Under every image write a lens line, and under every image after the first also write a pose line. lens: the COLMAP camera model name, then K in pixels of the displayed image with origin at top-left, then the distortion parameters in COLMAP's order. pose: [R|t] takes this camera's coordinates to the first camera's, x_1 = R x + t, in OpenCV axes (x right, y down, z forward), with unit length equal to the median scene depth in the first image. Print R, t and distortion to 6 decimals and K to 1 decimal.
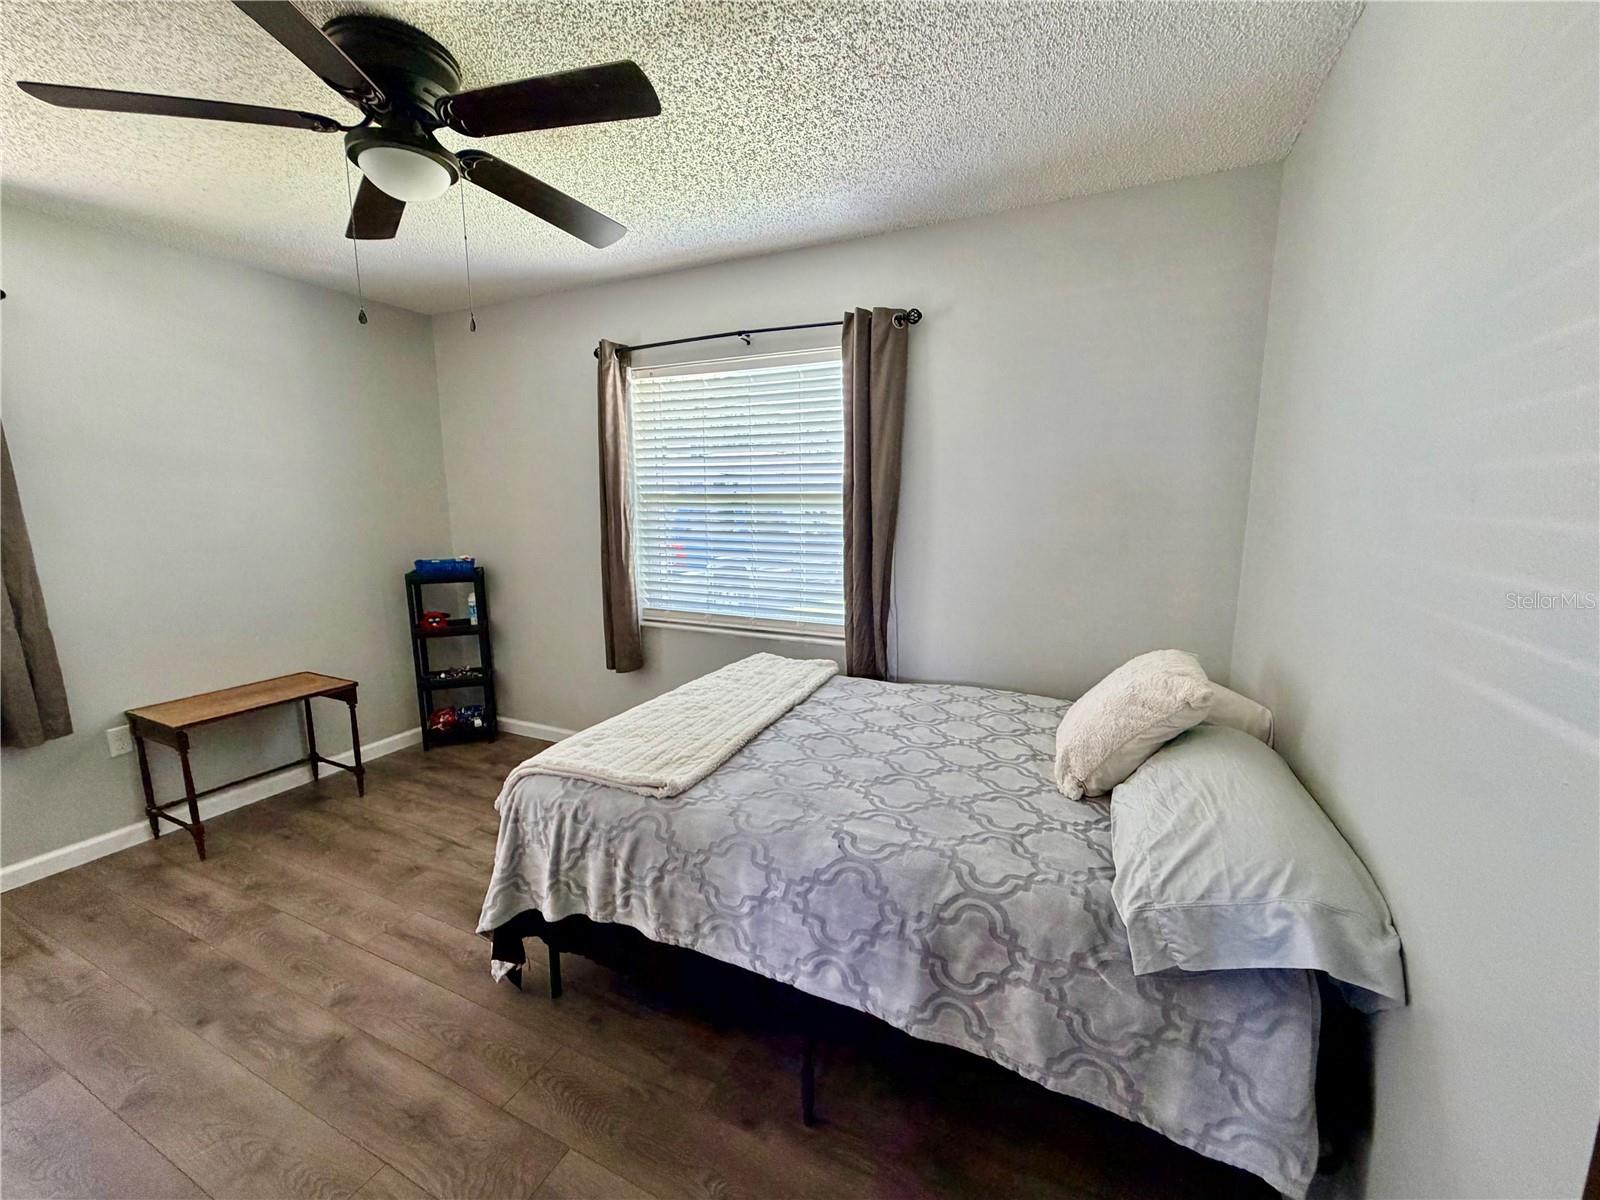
lens RADIAL K [[666.9, 0, 800.0], [0, 666.9, 600.0], [0, 0, 1]] dist [-0.000553, -0.000079]
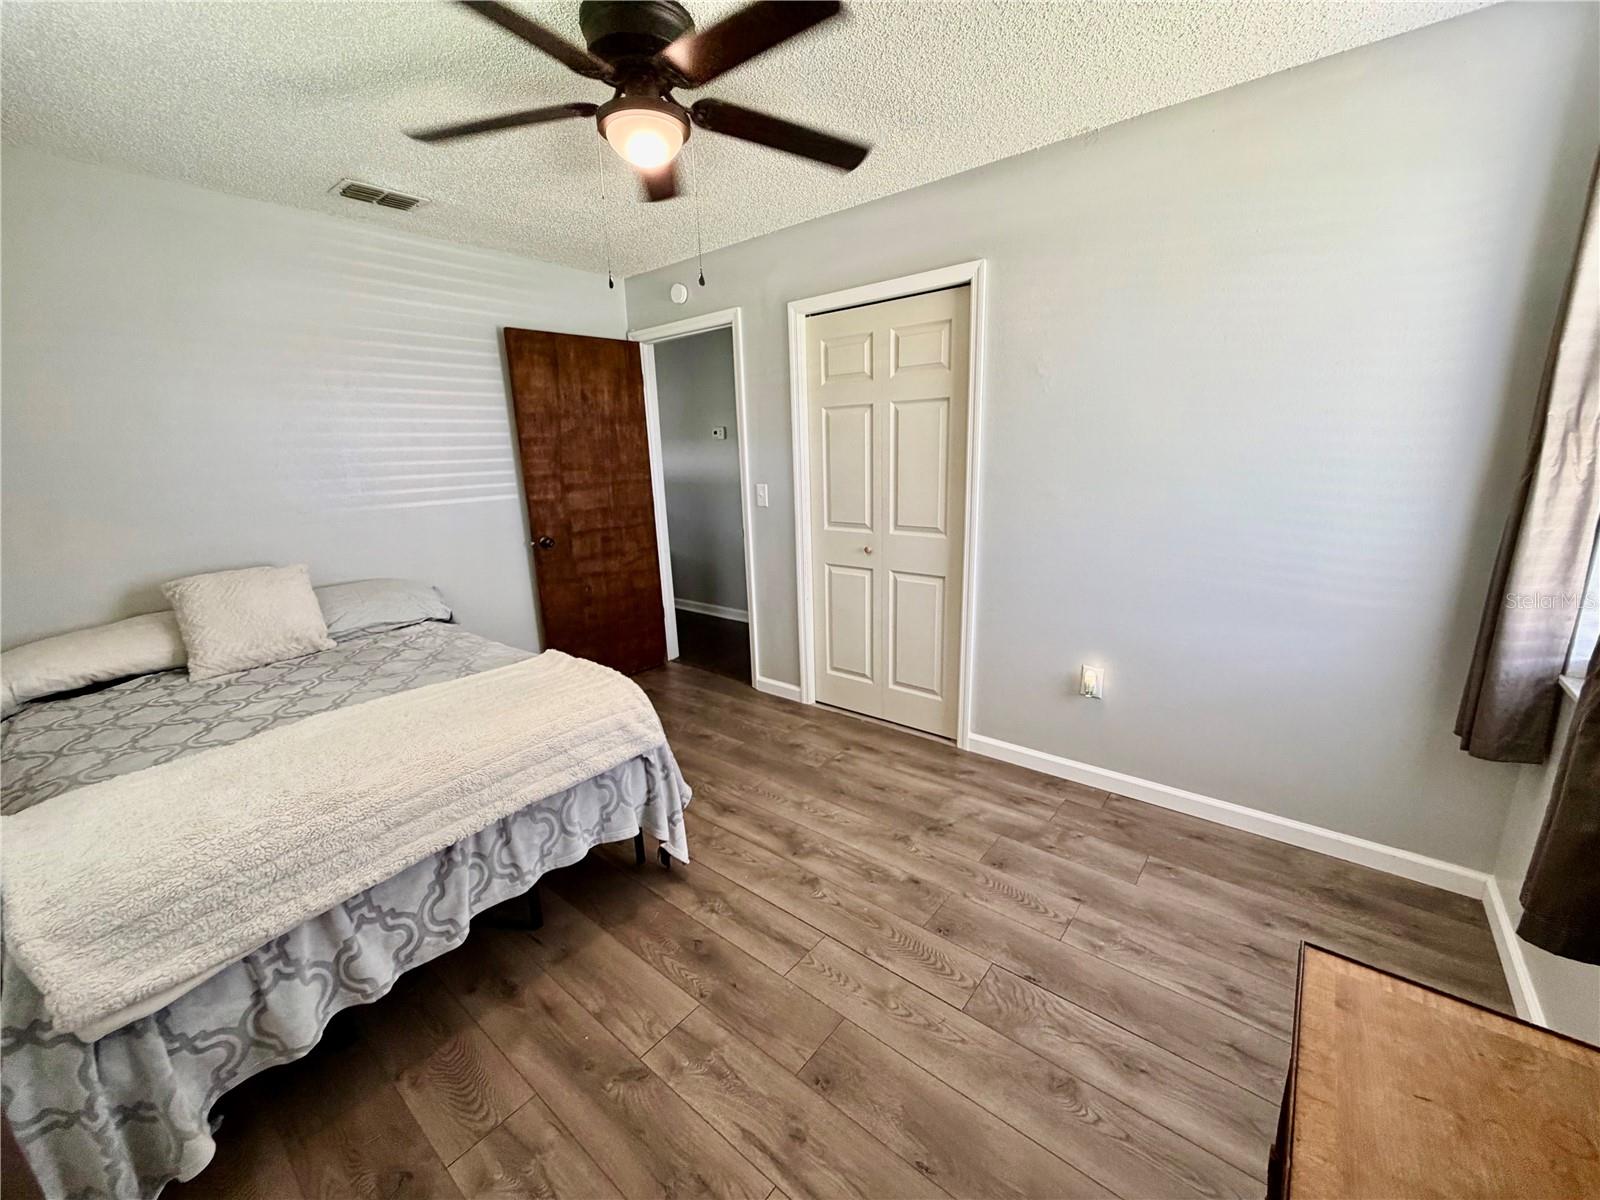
lens RADIAL K [[666.9, 0, 800.0], [0, 666.9, 600.0], [0, 0, 1]] dist [-0.000553, -0.000079]
pose [[-0.971149, -0.025399, 0.237118, -0.844295], [0.066205, 0.926511, 0.370396, -0.259216], [-0.229100, 0.375408, -0.898099, 1.688920]]
